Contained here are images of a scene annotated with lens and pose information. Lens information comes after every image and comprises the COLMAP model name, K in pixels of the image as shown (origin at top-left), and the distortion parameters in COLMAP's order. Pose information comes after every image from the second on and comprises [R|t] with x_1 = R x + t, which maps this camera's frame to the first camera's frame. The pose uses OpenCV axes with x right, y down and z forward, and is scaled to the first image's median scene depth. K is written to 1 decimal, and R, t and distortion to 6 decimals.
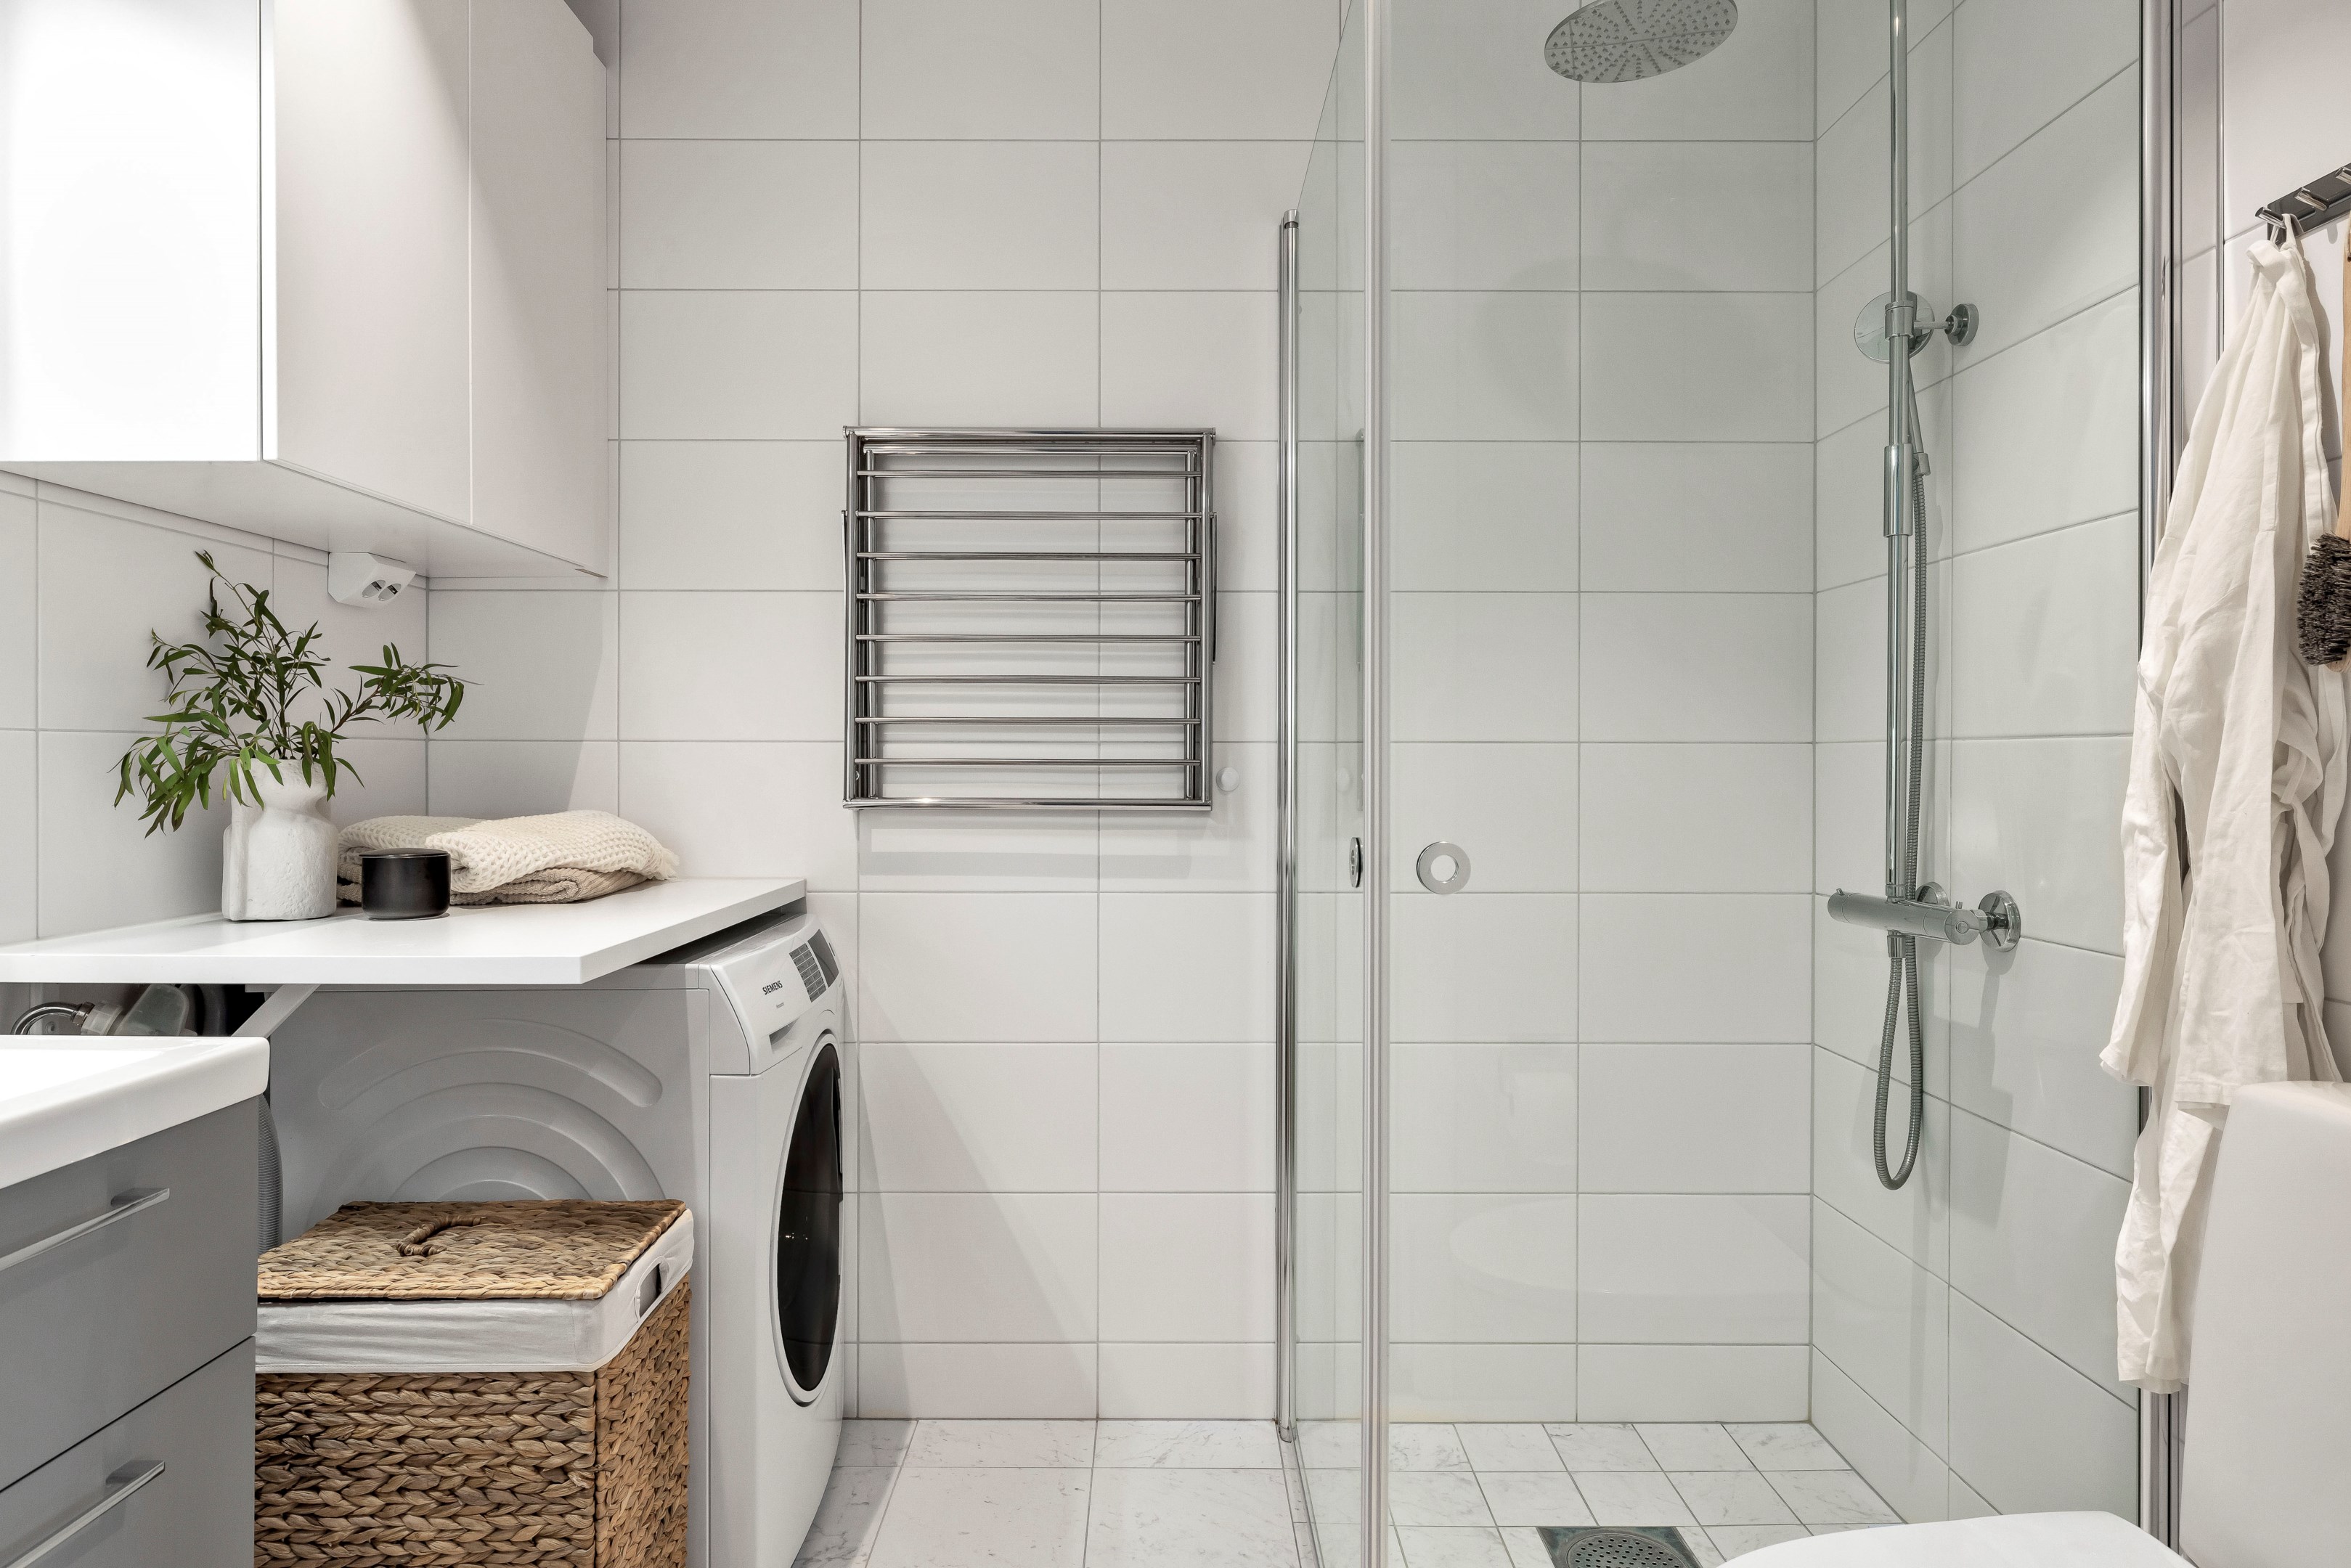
lens RADIAL K [[1434.5, 0, 1174.1], [0, 1434.5, 803.1], [0, 0, 1]] dist [0.002226, 0.003896]
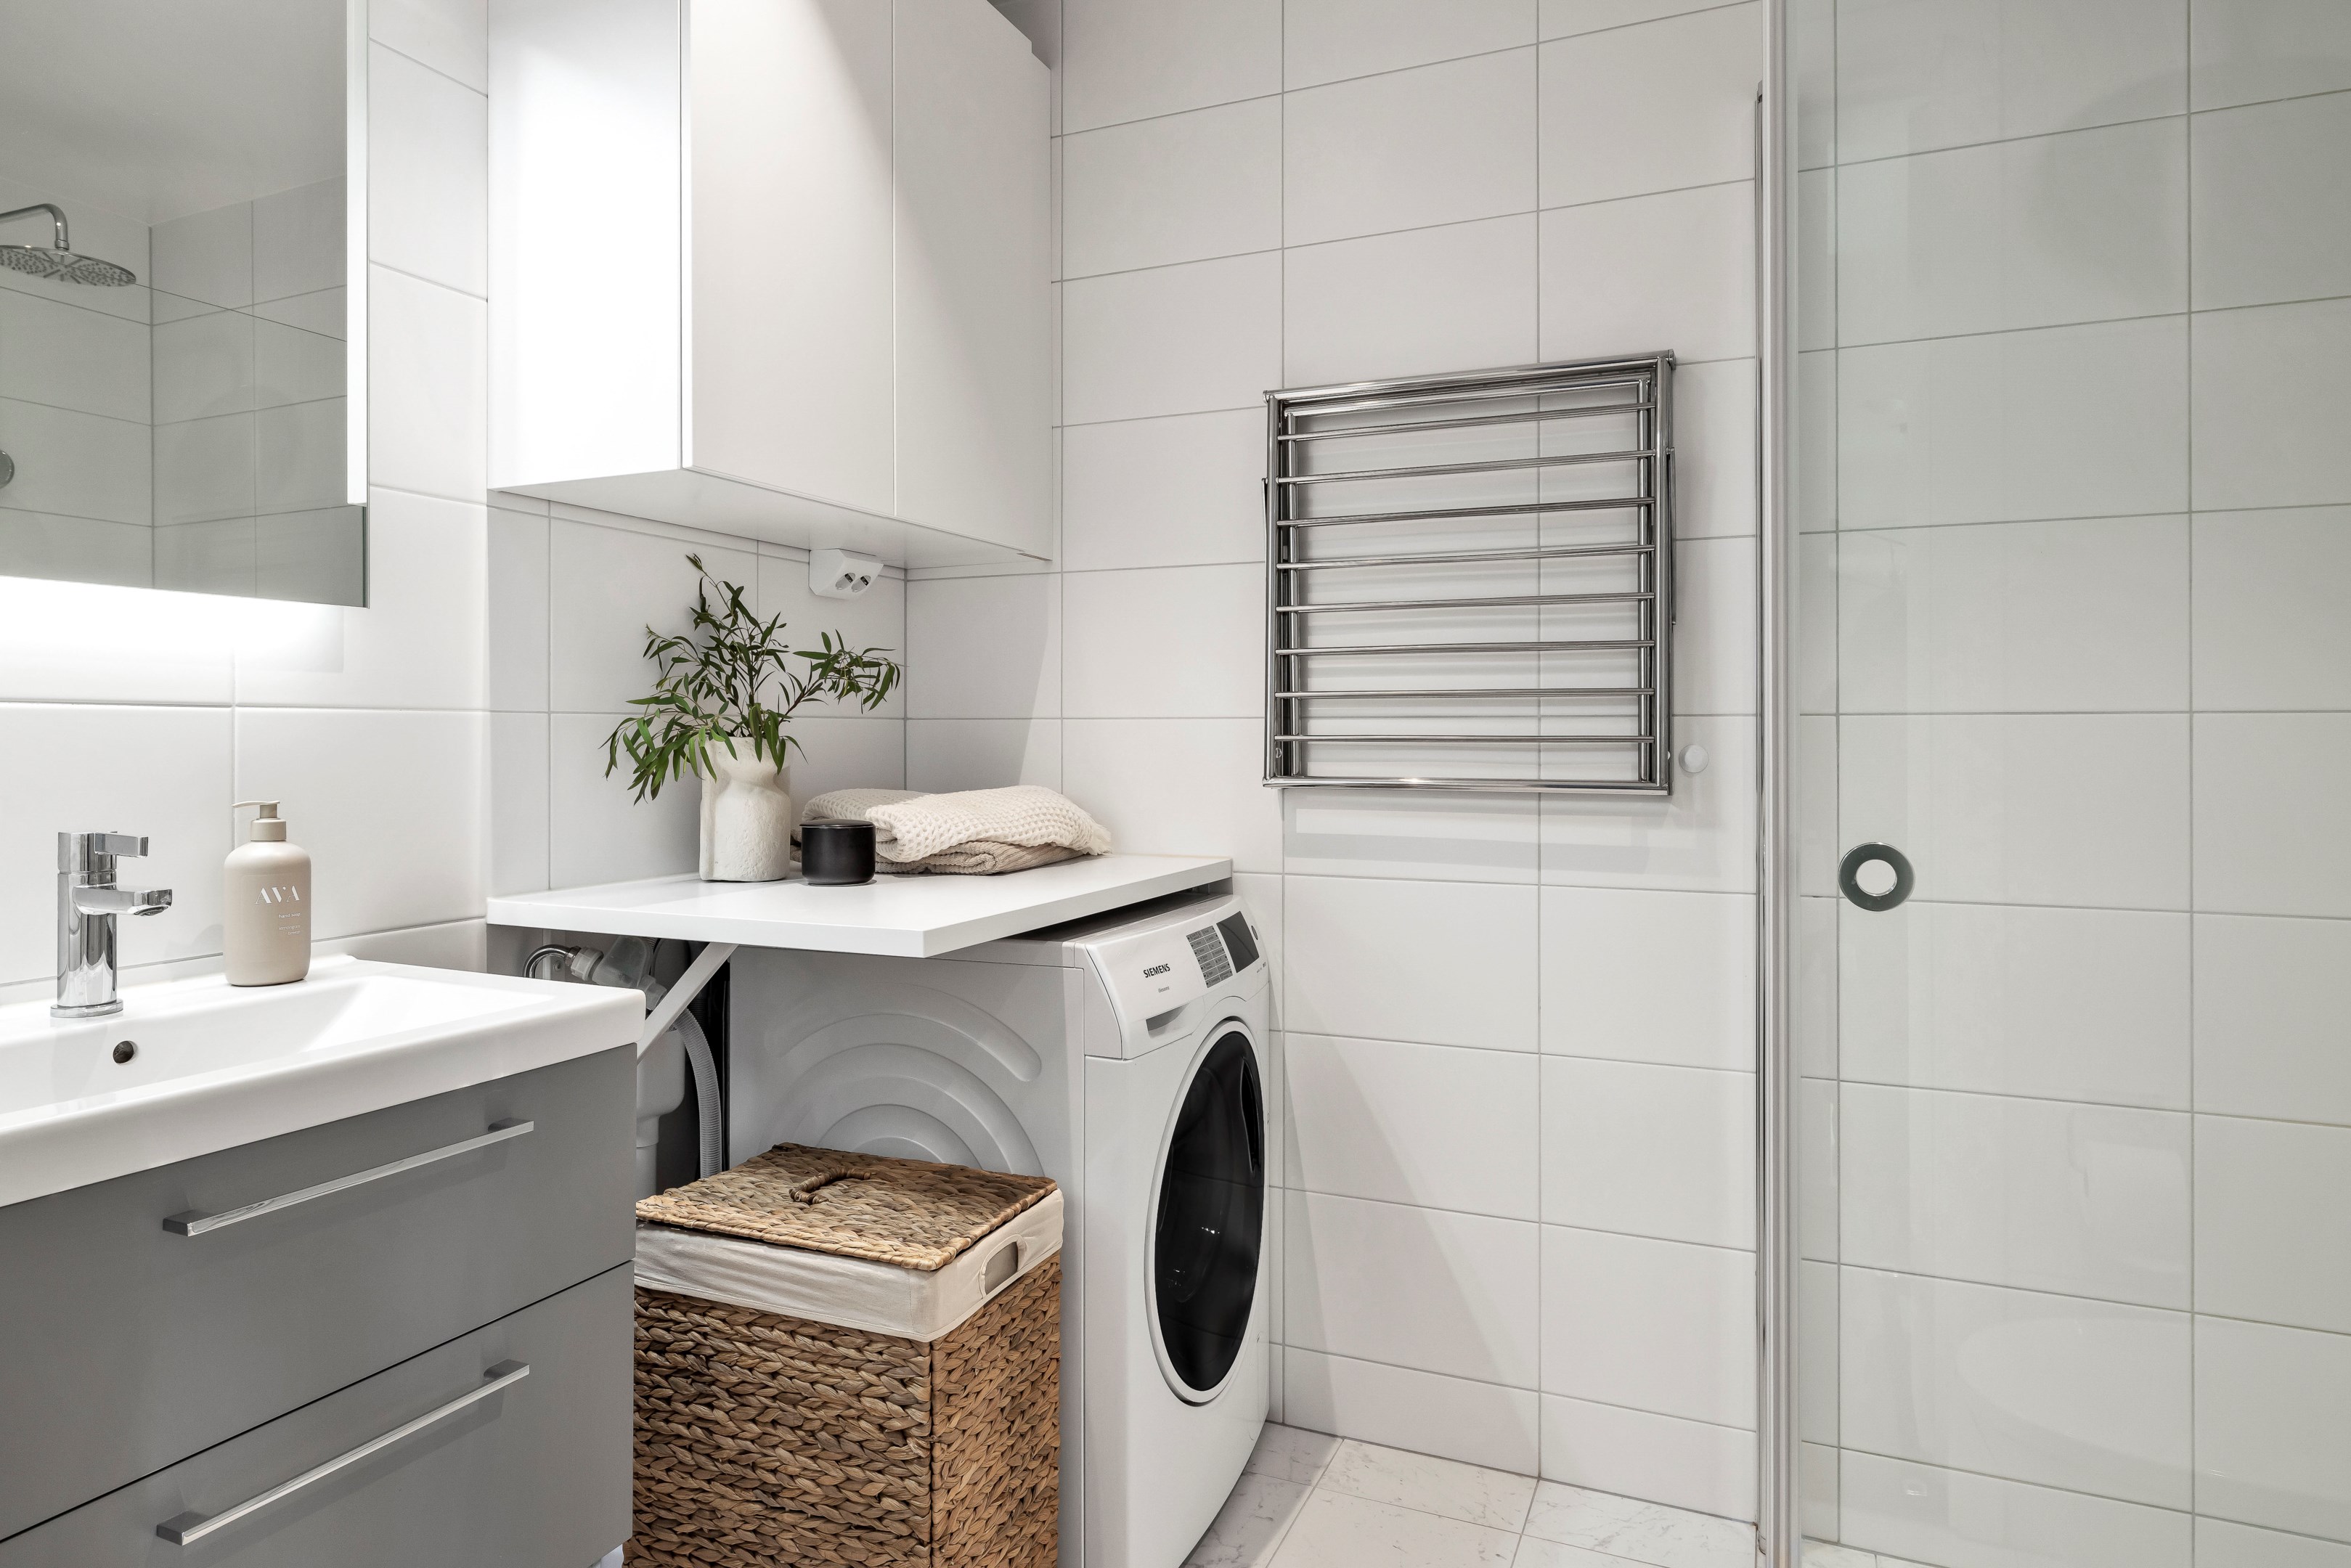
lens RADIAL K [[1436.2, 0, 1172.6], [0, 1436.2, 761.1], [0, 0, 1]] dist [0.000726, 0.000779]
pose [[0.910336, 0.005964, -0.413826, 0.134867], [-0.011034, 0.999890, -0.009863, -0.004285], [0.413722, 0.013544, 0.910303, 0.116176]]
